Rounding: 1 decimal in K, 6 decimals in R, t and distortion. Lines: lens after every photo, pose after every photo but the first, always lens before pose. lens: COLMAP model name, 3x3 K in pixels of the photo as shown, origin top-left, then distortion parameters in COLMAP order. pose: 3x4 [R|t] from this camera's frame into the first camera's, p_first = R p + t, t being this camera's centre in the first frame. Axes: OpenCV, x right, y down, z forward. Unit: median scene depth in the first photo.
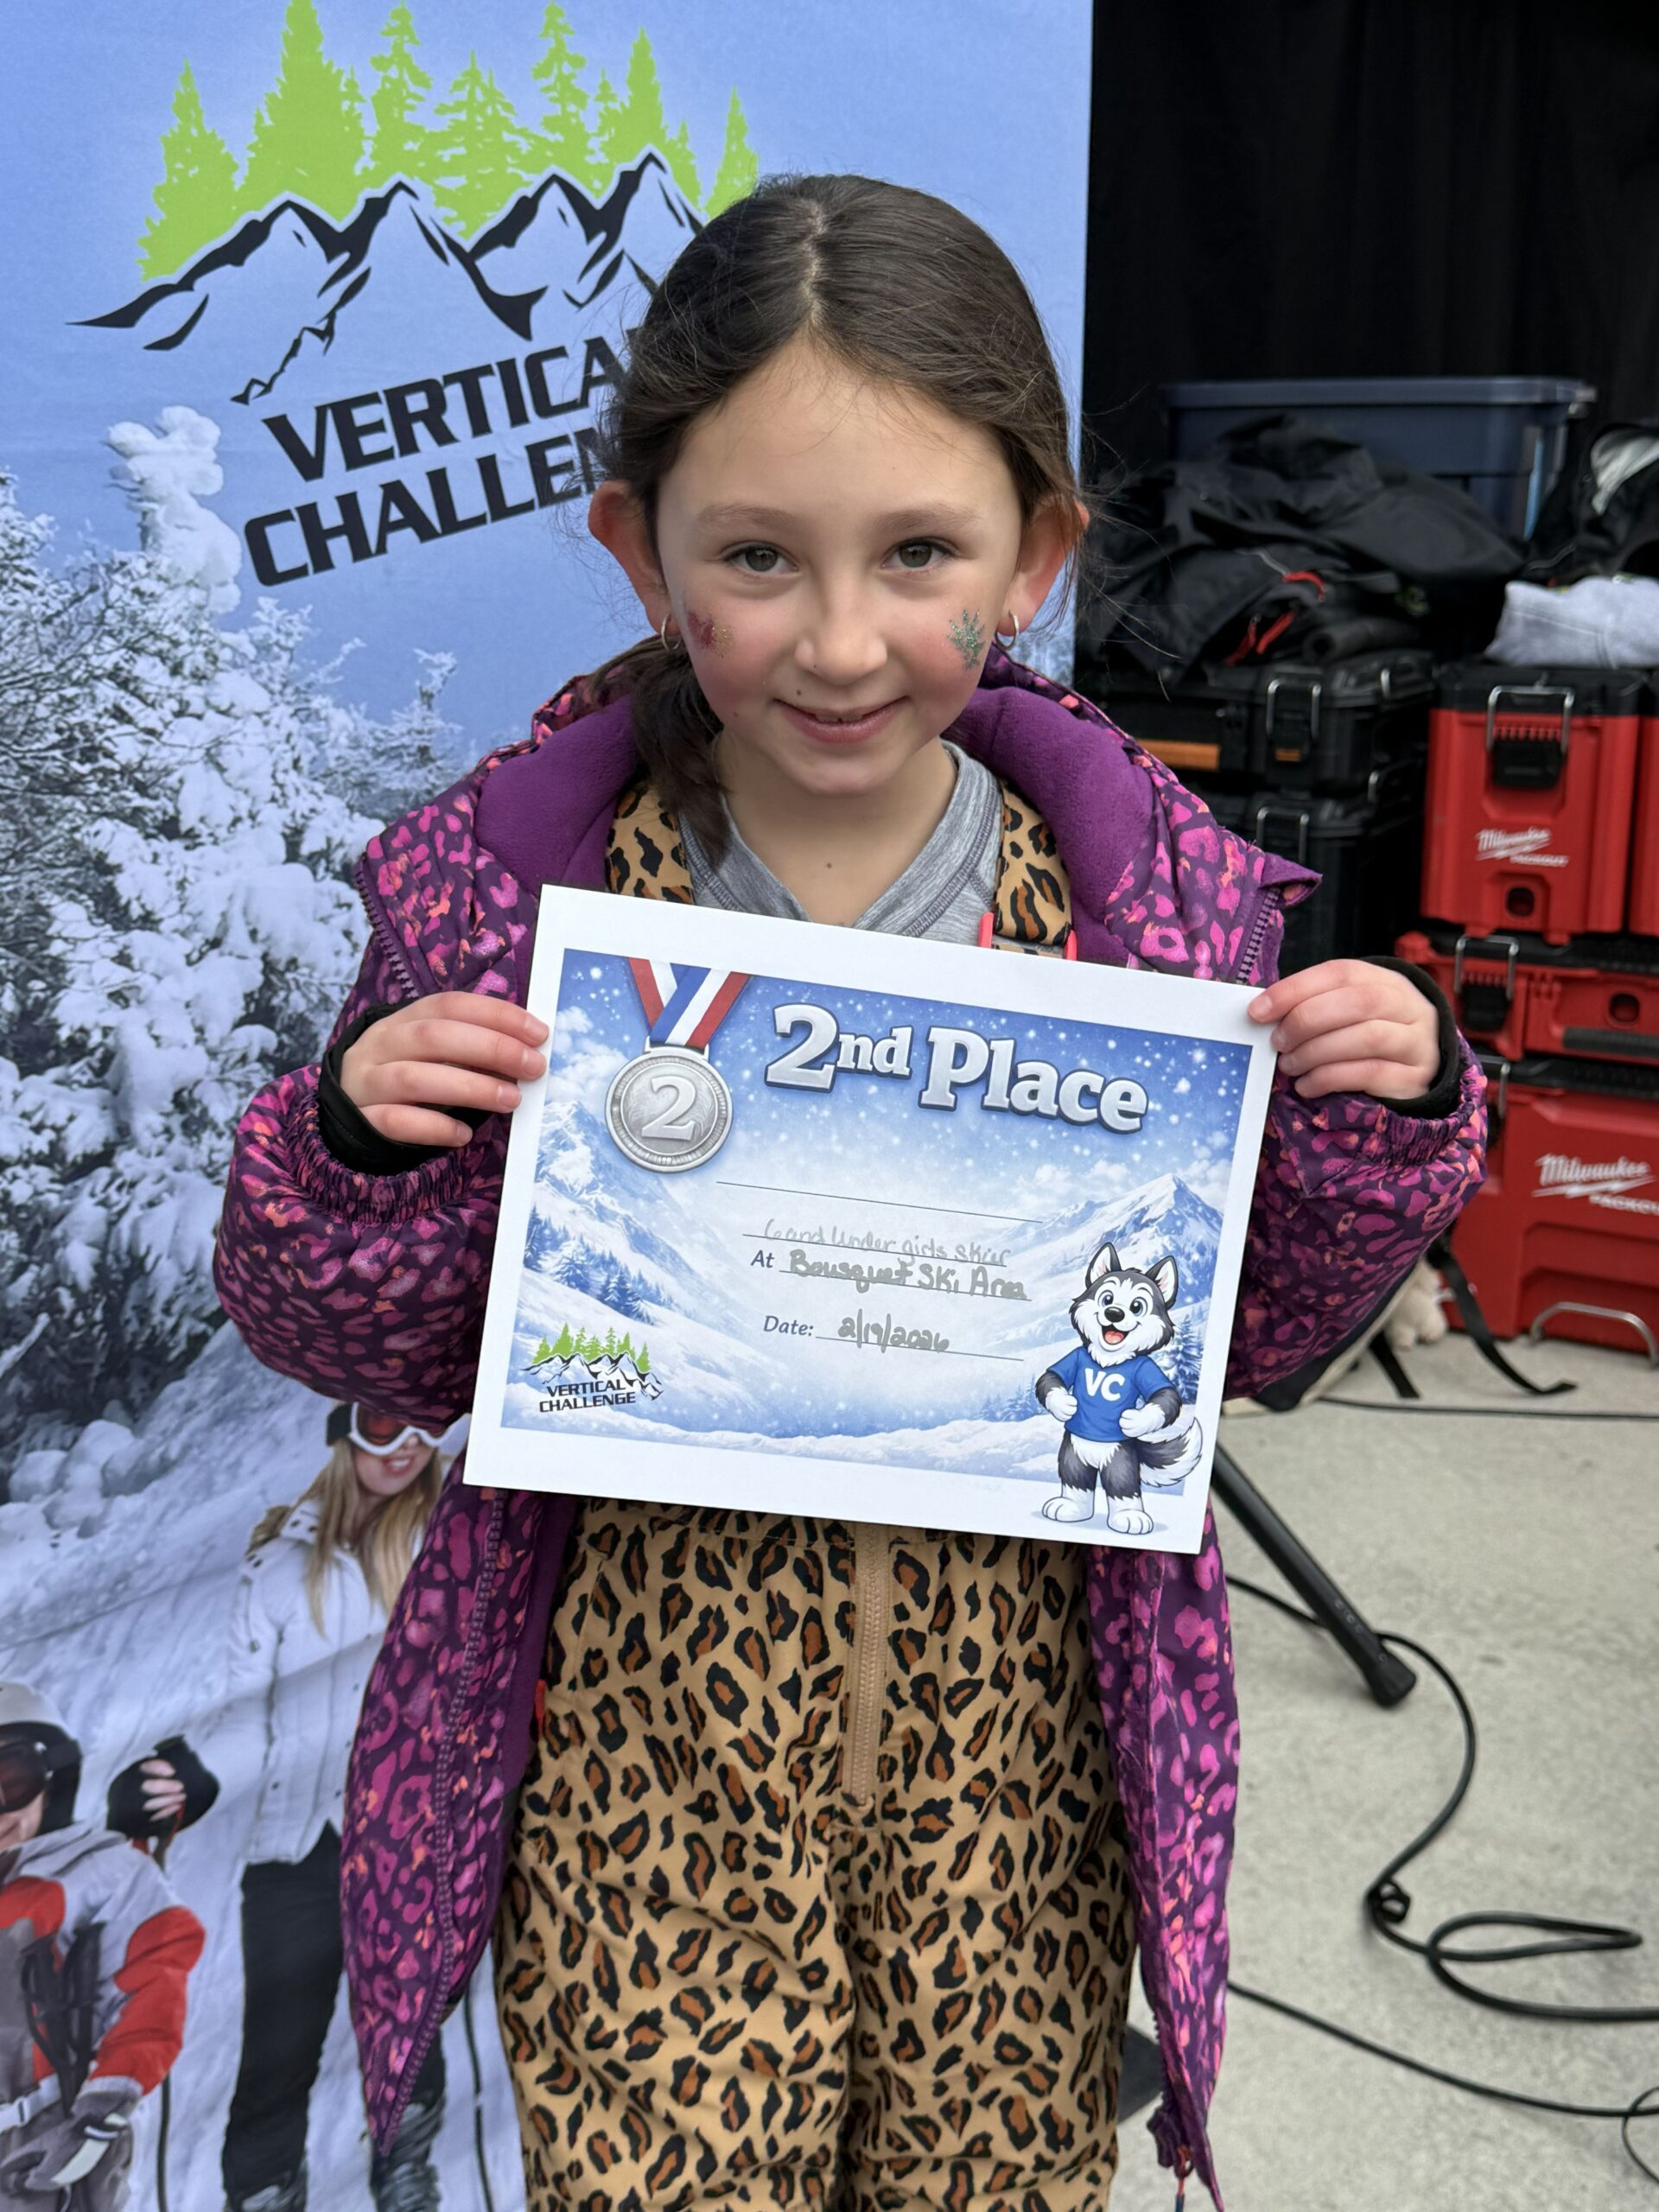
lens RADIAL K [[2436.8, 0, 836.4], [0, 2436.8, 1131.7], [0, 0, 1]] dist [0.252415, -0.641715]
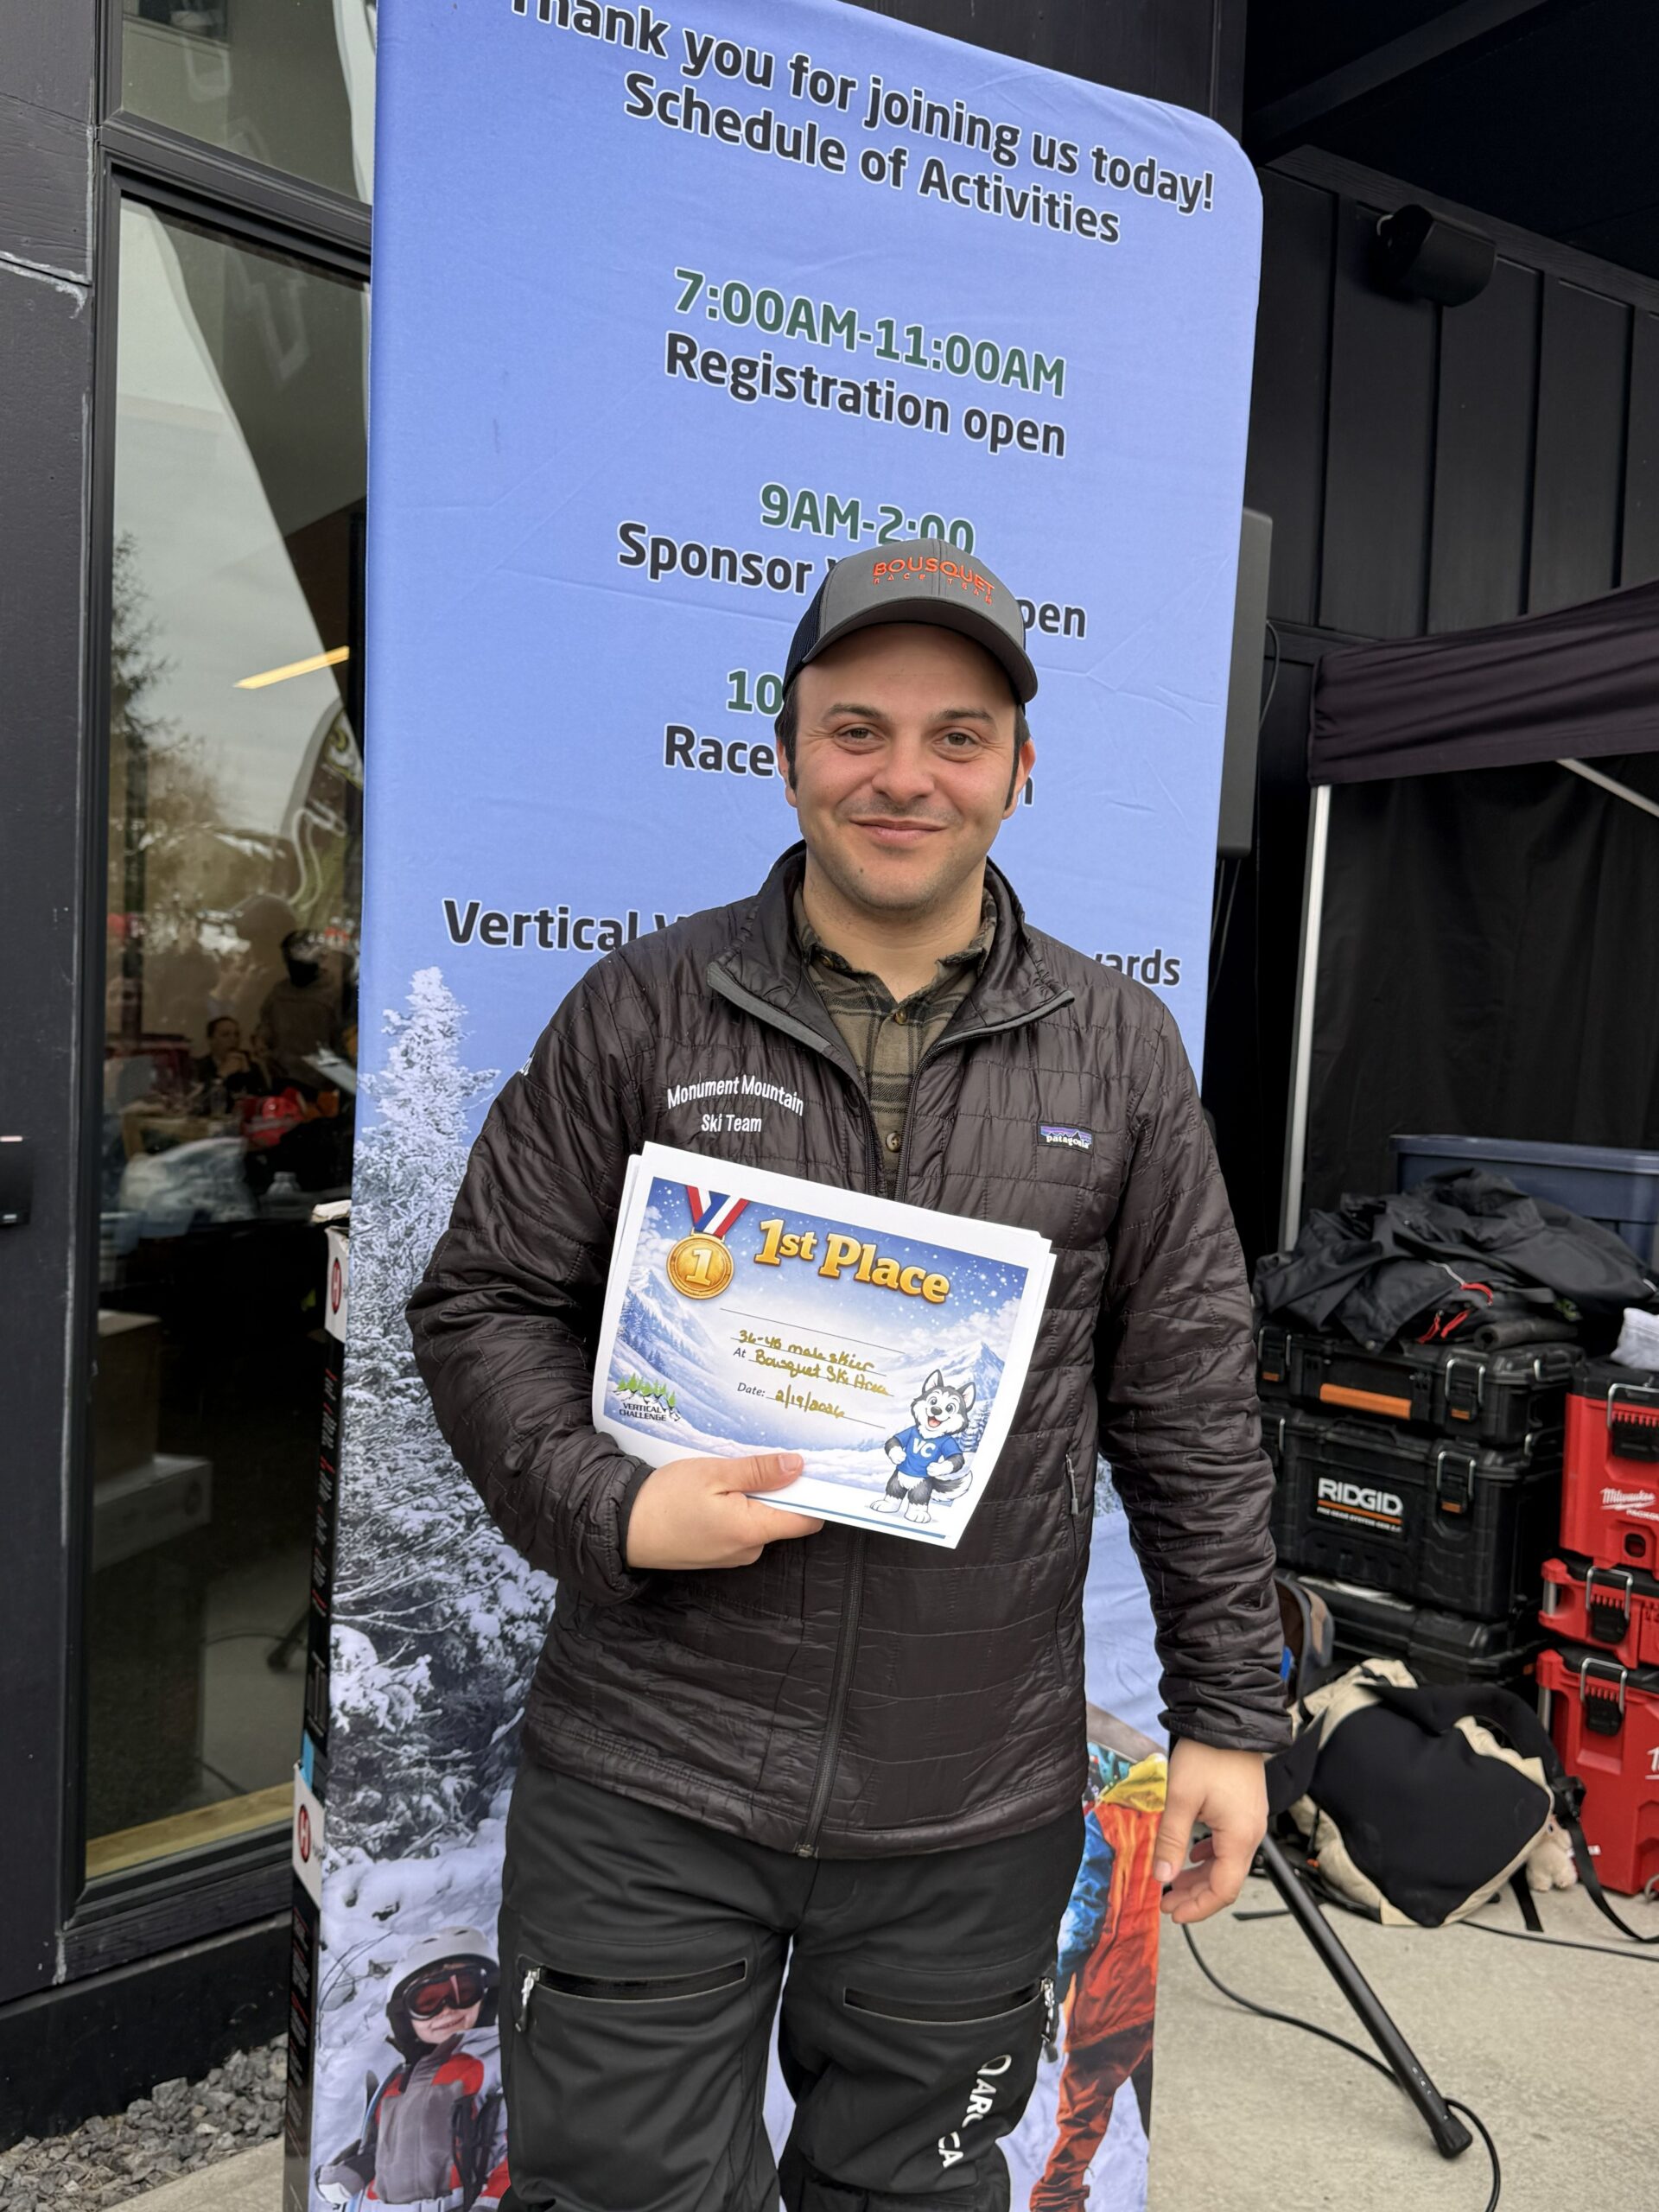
lens RADIAL K [[2095.7, 0, 857.7], [0, 2095.7, 1107.2], [0, 0, 1]] dist [0.160930, -0.374696]
pose [[0.979089, 0.065466, -0.192609, 0.158547], [-0.111020, 0.965331, -0.236243, -0.008511], [0.170466, 0.252687, 0.952413, -0.448380]]
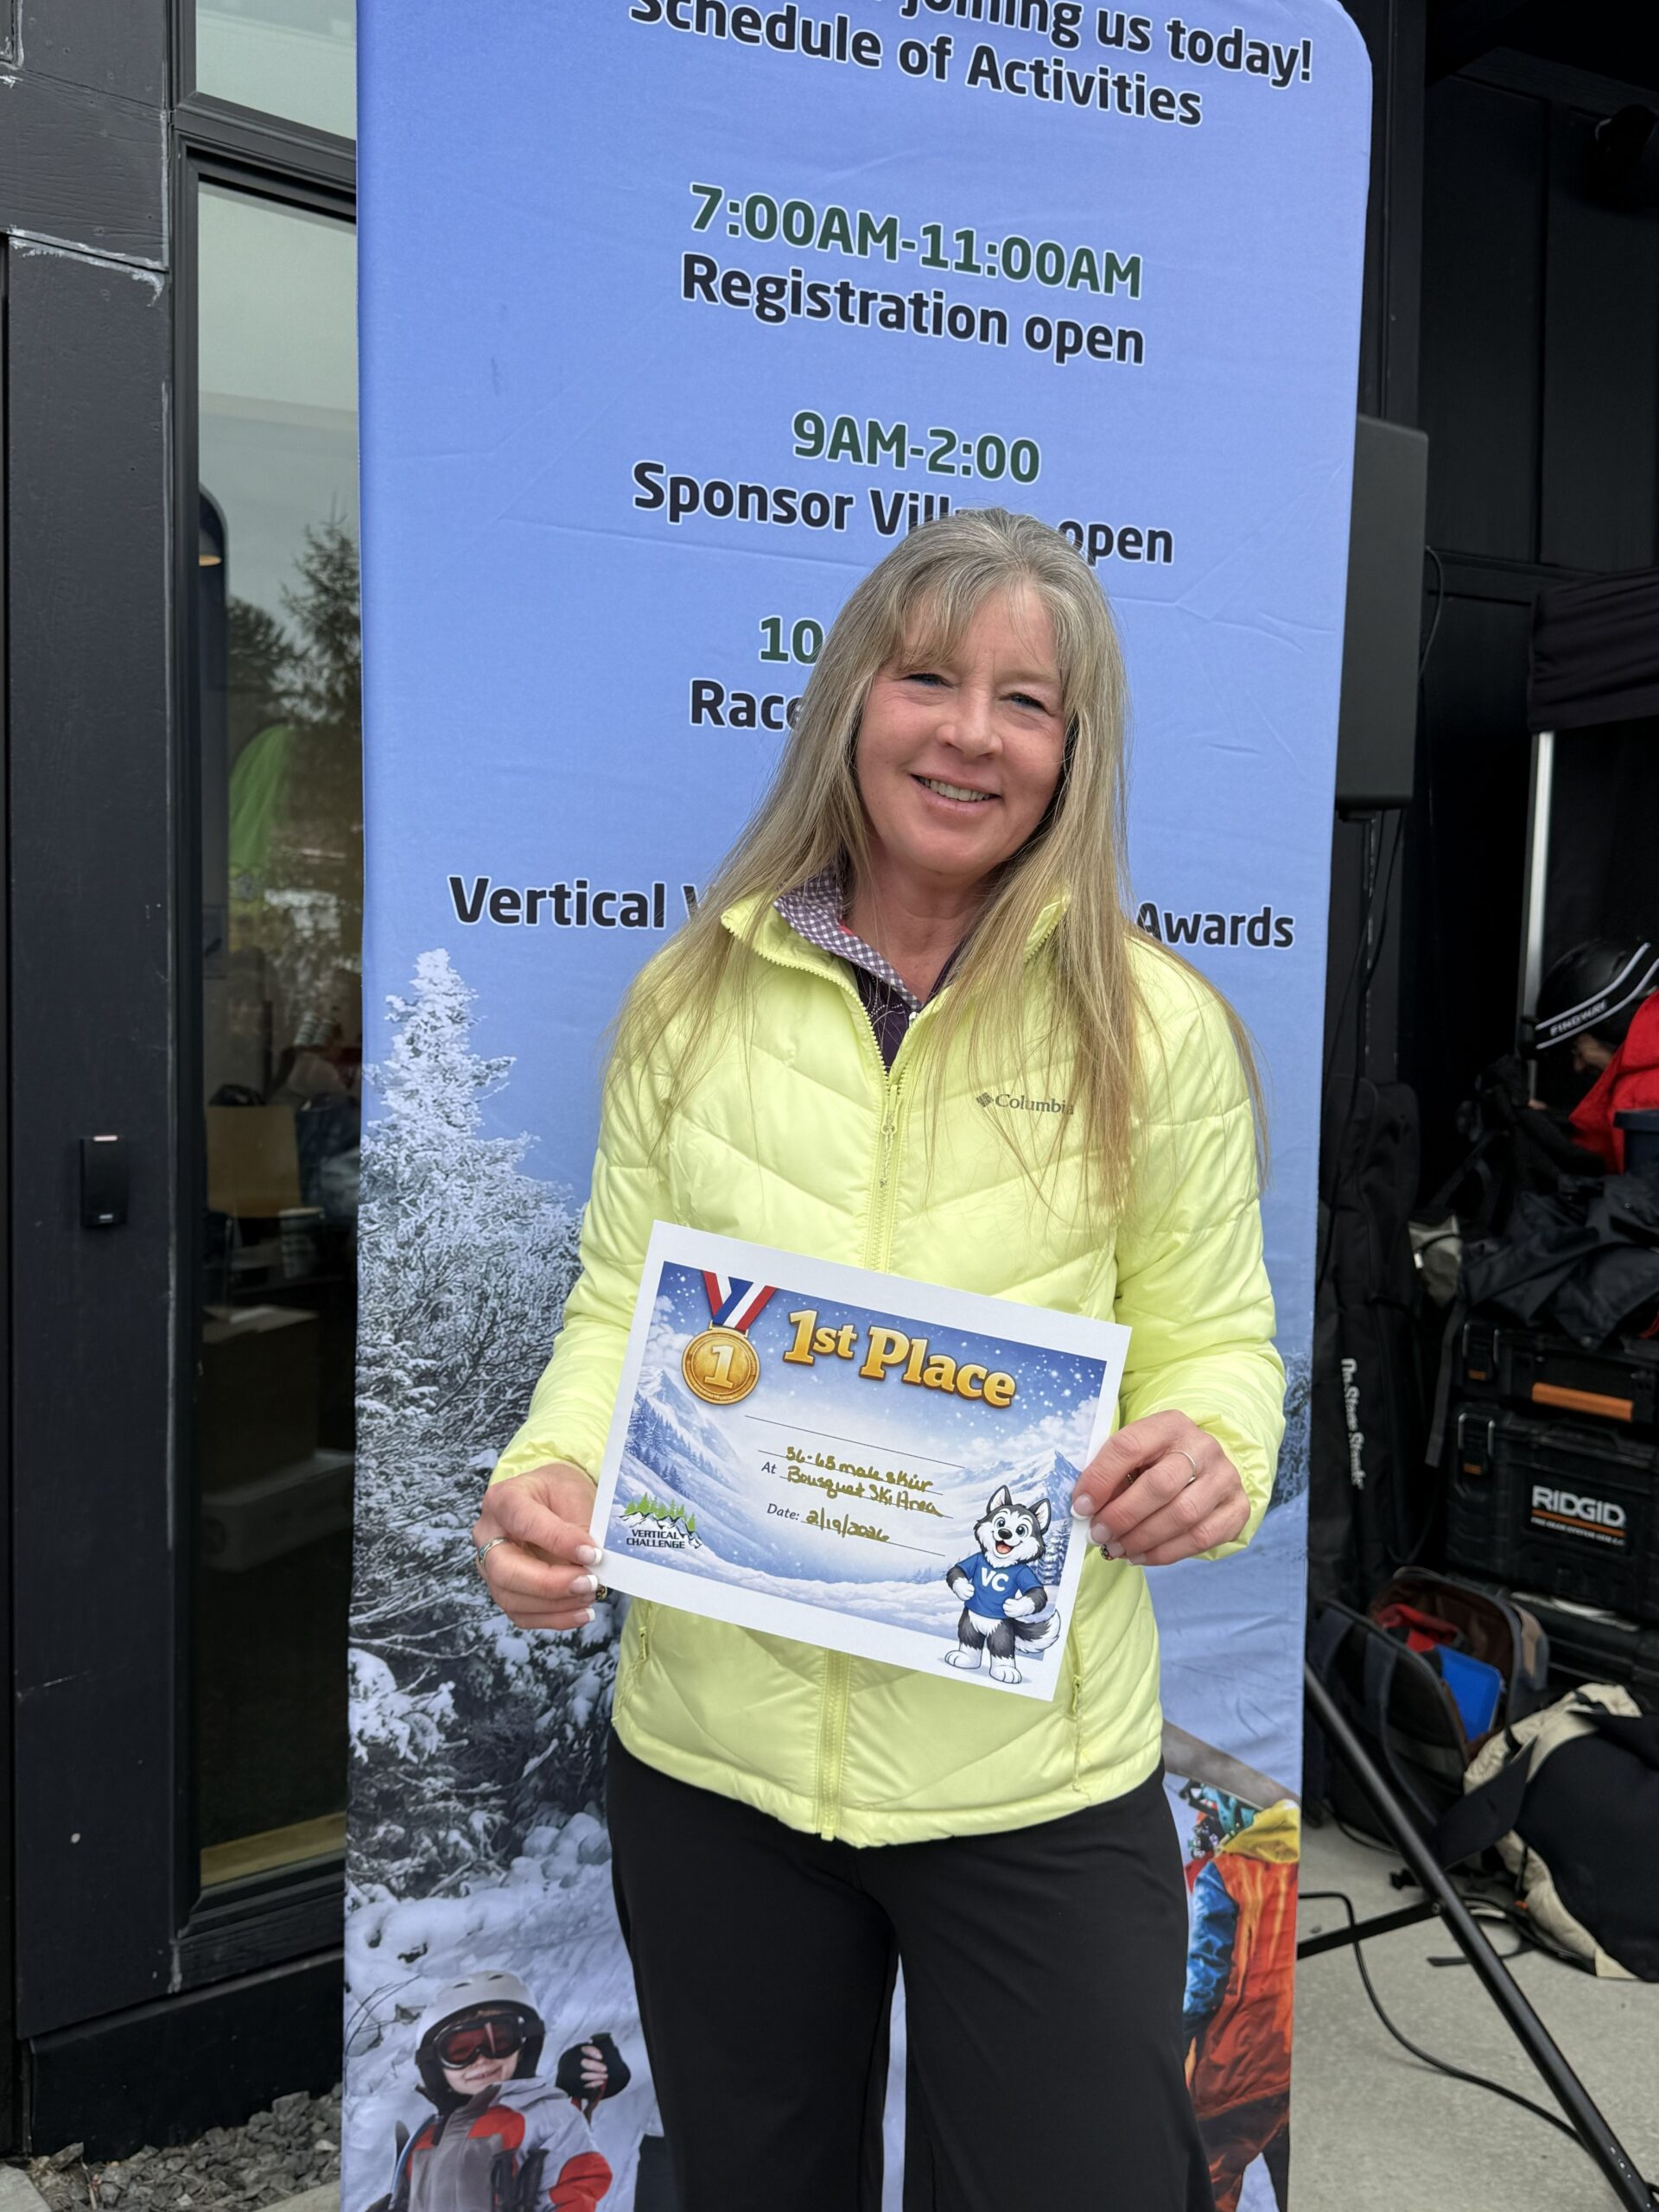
lens RADIAL K [[2089.1, 0, 818.1], [0, 2089.1, 1098.5], [0, 0, 1]] dist [0.181805, -0.448903]
pose [[0.942669, 0.048868, -0.330133, 0.255332], [-0.126069, 0.968068, -0.216683, -0.049249], [0.309002, 0.245880, 0.918728, -0.308388]]
